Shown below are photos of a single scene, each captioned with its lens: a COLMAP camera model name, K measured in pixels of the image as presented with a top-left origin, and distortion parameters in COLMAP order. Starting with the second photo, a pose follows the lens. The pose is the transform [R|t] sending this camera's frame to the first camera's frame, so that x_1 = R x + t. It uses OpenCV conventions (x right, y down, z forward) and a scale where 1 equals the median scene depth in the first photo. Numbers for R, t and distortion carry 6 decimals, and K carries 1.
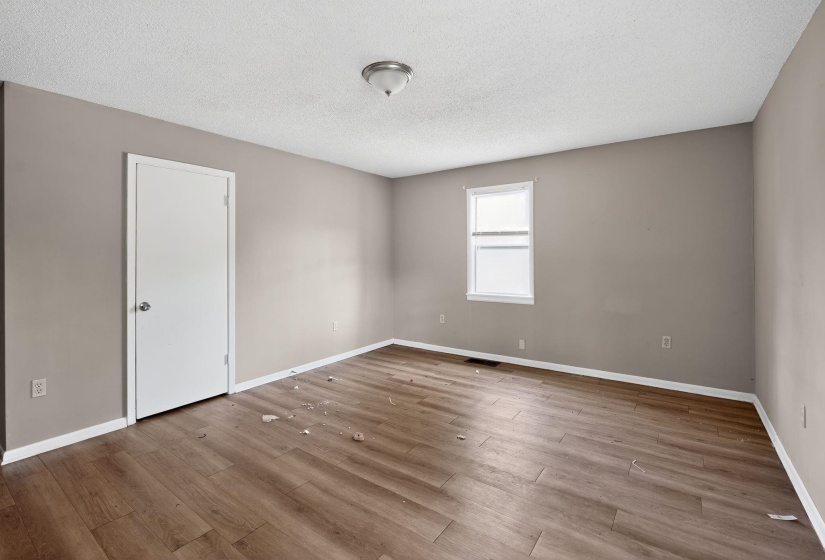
lens RADIAL K [[375.9, 0, 411.9], [0, 375.9, 280.2], [0, 0, 1]] dist [-0.012833, -0.000055]
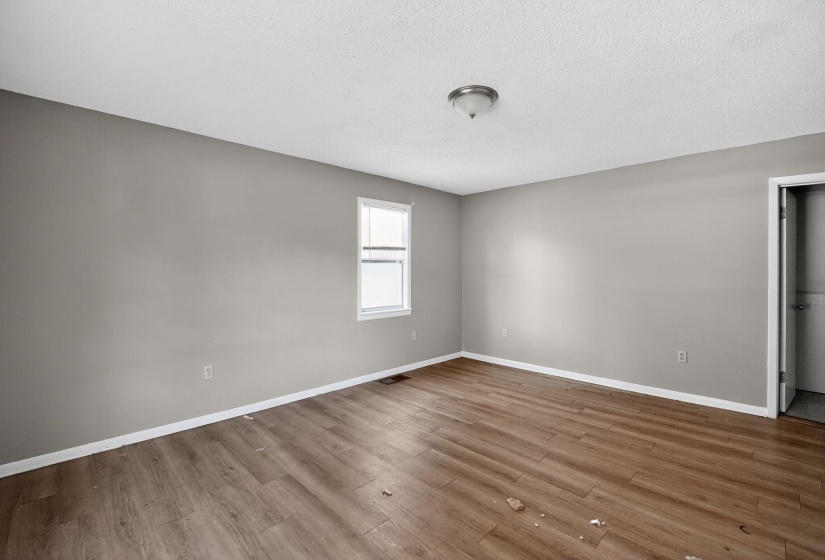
lens RADIAL K [[375.9, 0, 409.0], [0, 375.9, 277.1], [0, 0, 1]] dist [-0.012833, -0.000055]
pose [[-0.984903, 0.001351, 0.173100, -0.067785], [0.016225, 0.996288, 0.084542, -0.142503], [-0.172343, 0.086074, -0.981269, 2.011321]]
